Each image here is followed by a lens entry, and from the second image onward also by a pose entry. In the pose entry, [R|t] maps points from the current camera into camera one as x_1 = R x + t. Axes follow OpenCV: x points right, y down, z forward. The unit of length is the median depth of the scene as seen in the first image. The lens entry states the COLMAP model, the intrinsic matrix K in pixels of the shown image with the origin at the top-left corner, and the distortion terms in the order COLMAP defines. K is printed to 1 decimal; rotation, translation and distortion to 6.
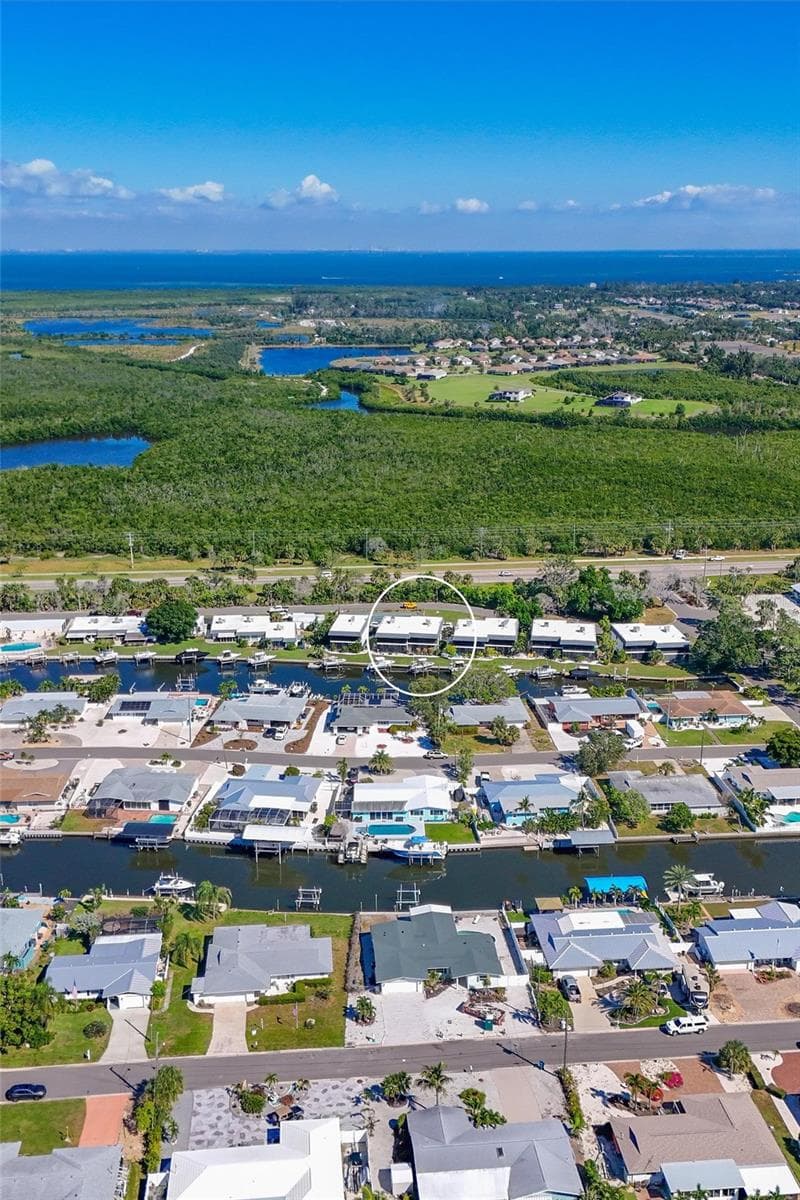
lens RADIAL K [[1155.6, 0, 404.2], [0, 1155.6, 597.1], [0, 0, 1]] dist [0.159801, -0.366564]
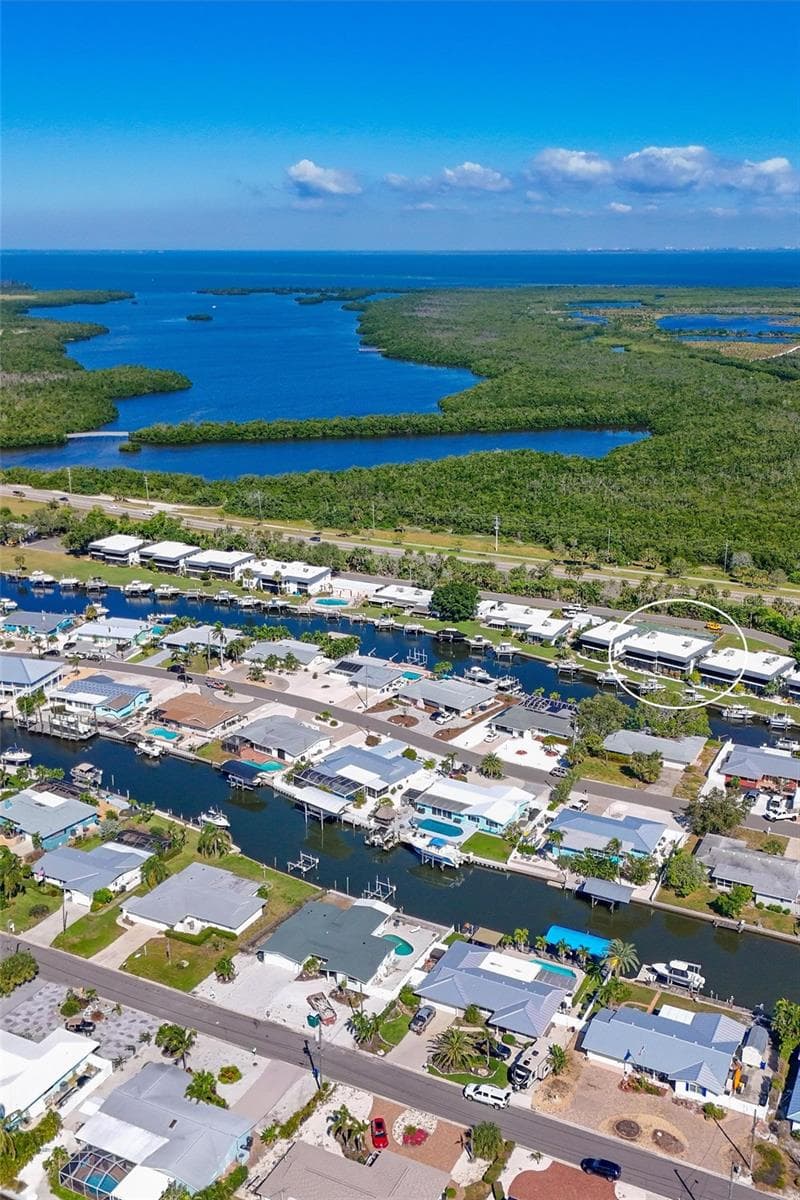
lens RADIAL K [[1155.6, 0, 404.2], [0, 1155.6, 597.1], [0, 0, 1]] dist [0.159801, -0.366564]
pose [[0.850153, 0.153625, -0.503625, 0.348881], [-0.152623, 0.987325, 0.043535, -0.025155], [0.503930, 0.039853, 0.862825, 0.105180]]
